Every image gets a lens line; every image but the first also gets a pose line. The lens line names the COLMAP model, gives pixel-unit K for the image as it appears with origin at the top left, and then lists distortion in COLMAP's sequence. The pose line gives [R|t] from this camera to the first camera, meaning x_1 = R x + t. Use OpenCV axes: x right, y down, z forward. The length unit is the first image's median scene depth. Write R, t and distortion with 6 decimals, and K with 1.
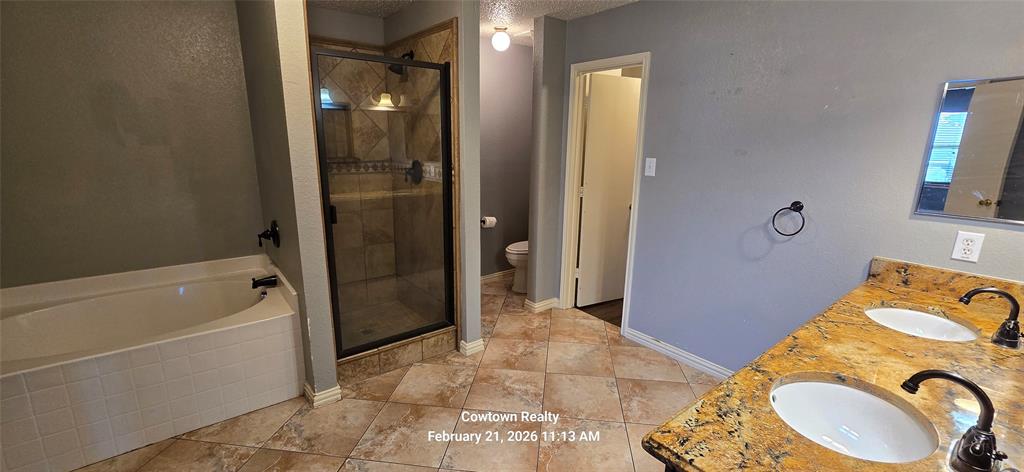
lens RADIAL K [[421.2, 0, 510.0], [0, 421.2, 239.3], [0, 0, 1]] dist [-0.001150, -0.000328]
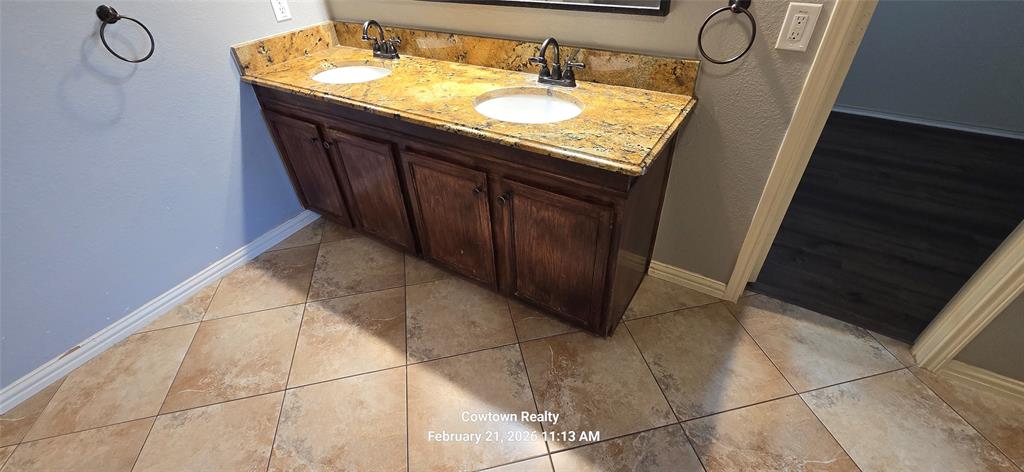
lens RADIAL K [[421.2, 0, 510.0], [0, 421.2, 239.3], [0, 0, 1]] dist [-0.001150, -0.000328]
pose [[-0.328150, -0.588516, 0.738896, -0.267143], [0.263712, 0.694036, 0.669903, -0.130315], [-0.907069, 0.414685, -0.072550, 0.751402]]
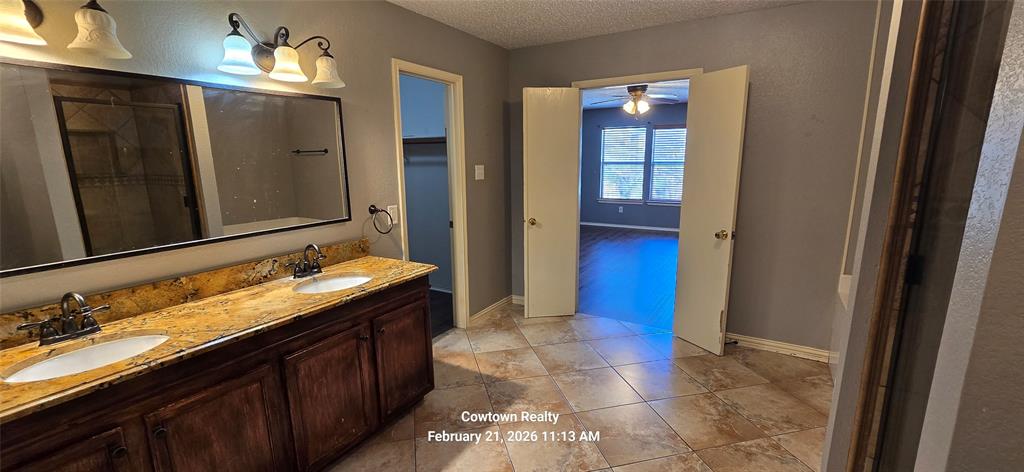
lens RADIAL K [[427.2, 0, 512.0], [0, 427.2, 236.0], [0, 0, 1]] dist [0.000134, -0.000325]
pose [[-0.931226, 0.062640, -0.359019, 0.410465], [-0.086216, 0.919290, 0.384022, -0.366308], [0.354097, 0.388565, -0.850666, 1.658859]]
